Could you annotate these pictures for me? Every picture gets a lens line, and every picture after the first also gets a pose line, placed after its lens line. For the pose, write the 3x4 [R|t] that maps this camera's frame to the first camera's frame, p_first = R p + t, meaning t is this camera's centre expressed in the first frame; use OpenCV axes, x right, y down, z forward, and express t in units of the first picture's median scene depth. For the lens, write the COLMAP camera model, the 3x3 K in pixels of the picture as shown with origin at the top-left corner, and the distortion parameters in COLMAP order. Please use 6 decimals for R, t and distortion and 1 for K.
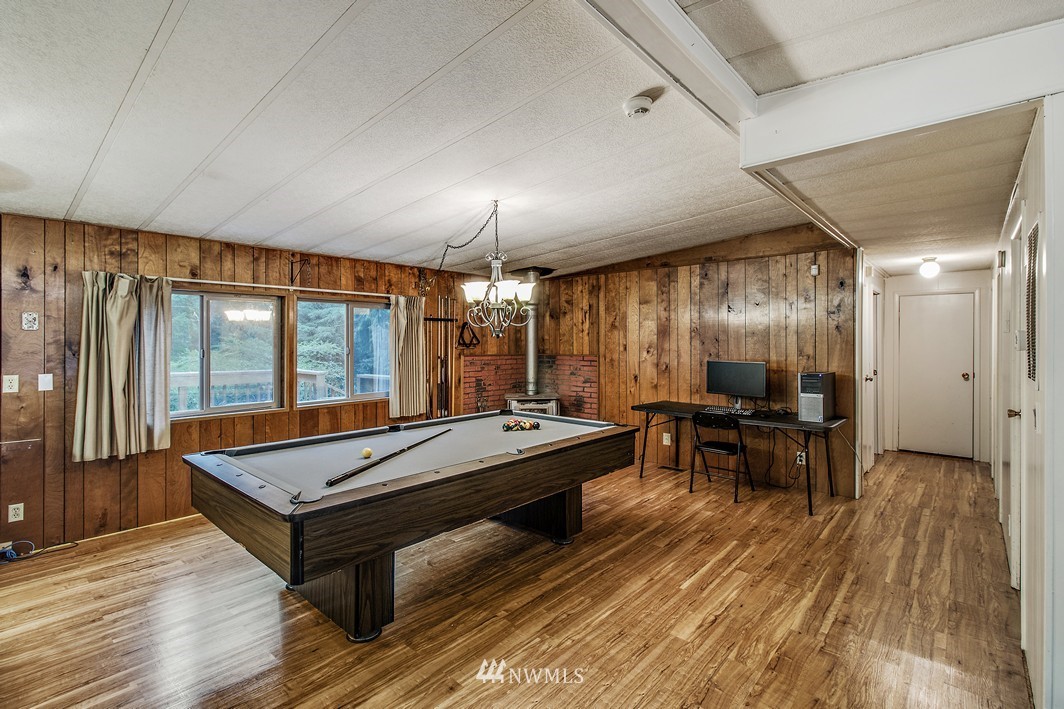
lens RADIAL K [[491.3, 0, 526.0], [0, 491.3, 339.6], [0, 0, 1]] dist [0.000012, 0.000577]
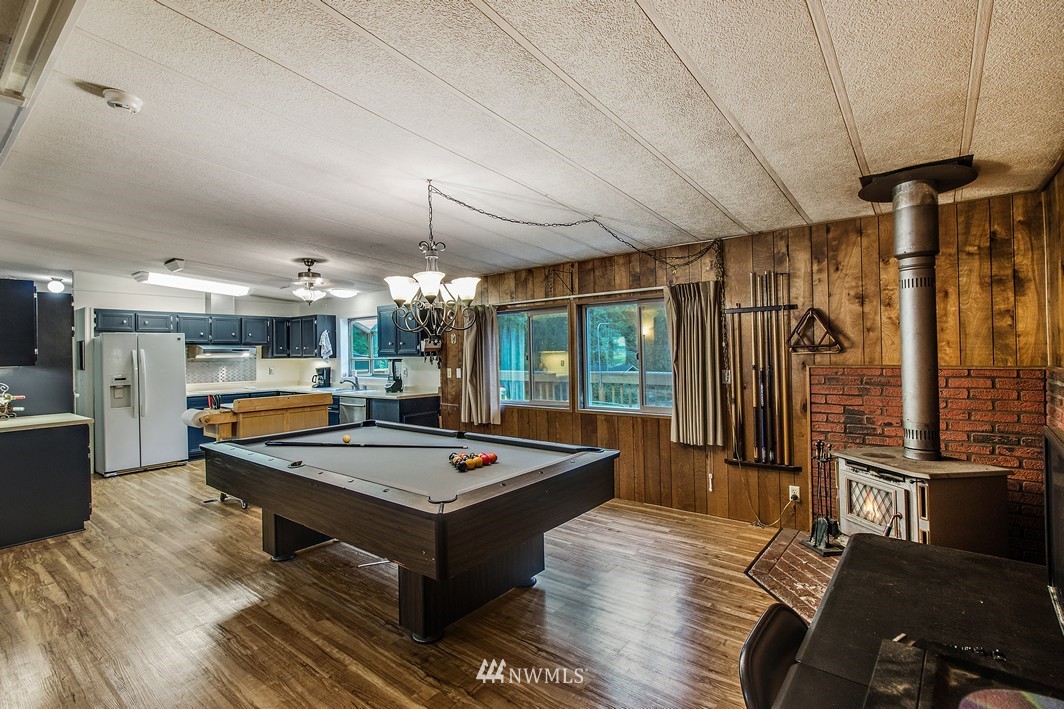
lens RADIAL K [[500.4, 0, 529.8], [0, 500.4, 349.5], [0, 0, 1]] dist [0.000455, -0.000578]
pose [[0.059695, -0.001851, -0.998215, 0.597023], [0.025526, 0.999674, -0.000327, 0.006844], [0.997890, -0.025461, 0.059723, 0.840456]]
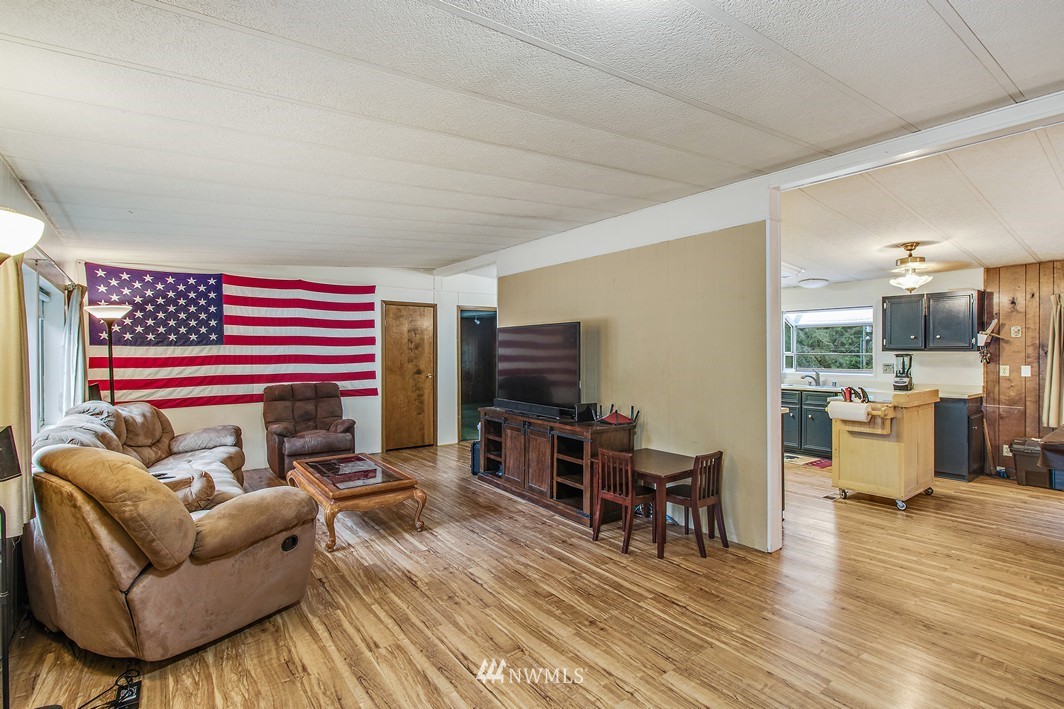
lens RADIAL K [[497.7, 0, 526.2], [0, 497.7, 355.0], [0, 0, 1]] dist [-0.000090, -0.000012]
pose [[-0.184955, 0.011948, -0.982674, 0.605126], [0.011507, 0.999884, 0.009991, 0.002613], [0.982680, -0.009460, -0.185071, -0.174822]]
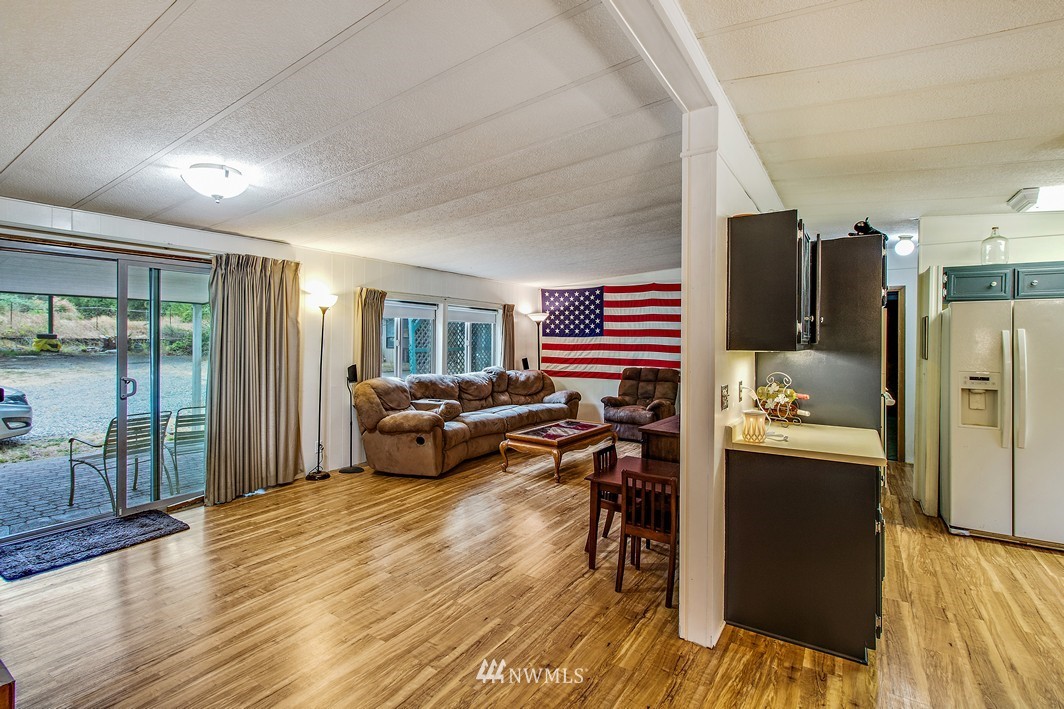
lens RADIAL K [[491.3, 0, 526.0], [0, 491.3, 339.6], [0, 0, 1]] dist [0.000012, 0.000577]
pose [[-0.988951, -0.009608, -0.147931, 0.055040], [-0.008629, 0.999936, -0.007253, 0.007209], [0.147992, -0.005897, -0.988971, 0.511583]]
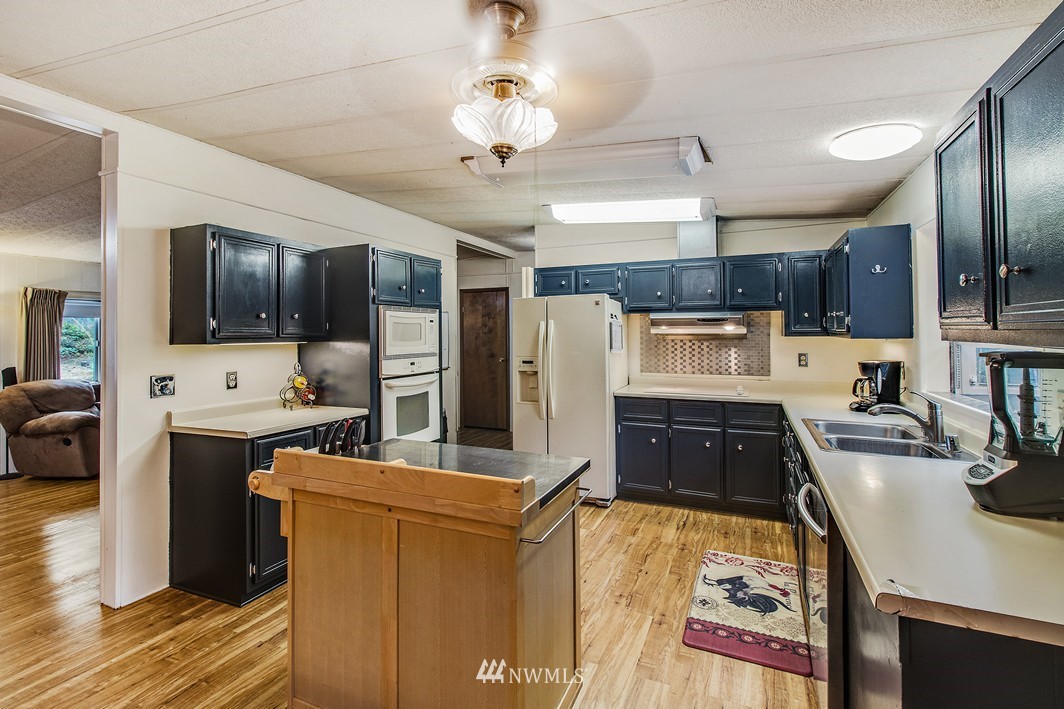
lens RADIAL K [[490.9, 0, 533.2], [0, 490.9, 330.5], [0, 0, 1]] dist [-0.000035, 0.000082]
pose [[-0.951749, 0.009722, -0.306723, -0.473310], [0.014705, 0.999795, -0.013939, 0.010367], [0.306524, -0.017777, -0.951697, 0.725045]]
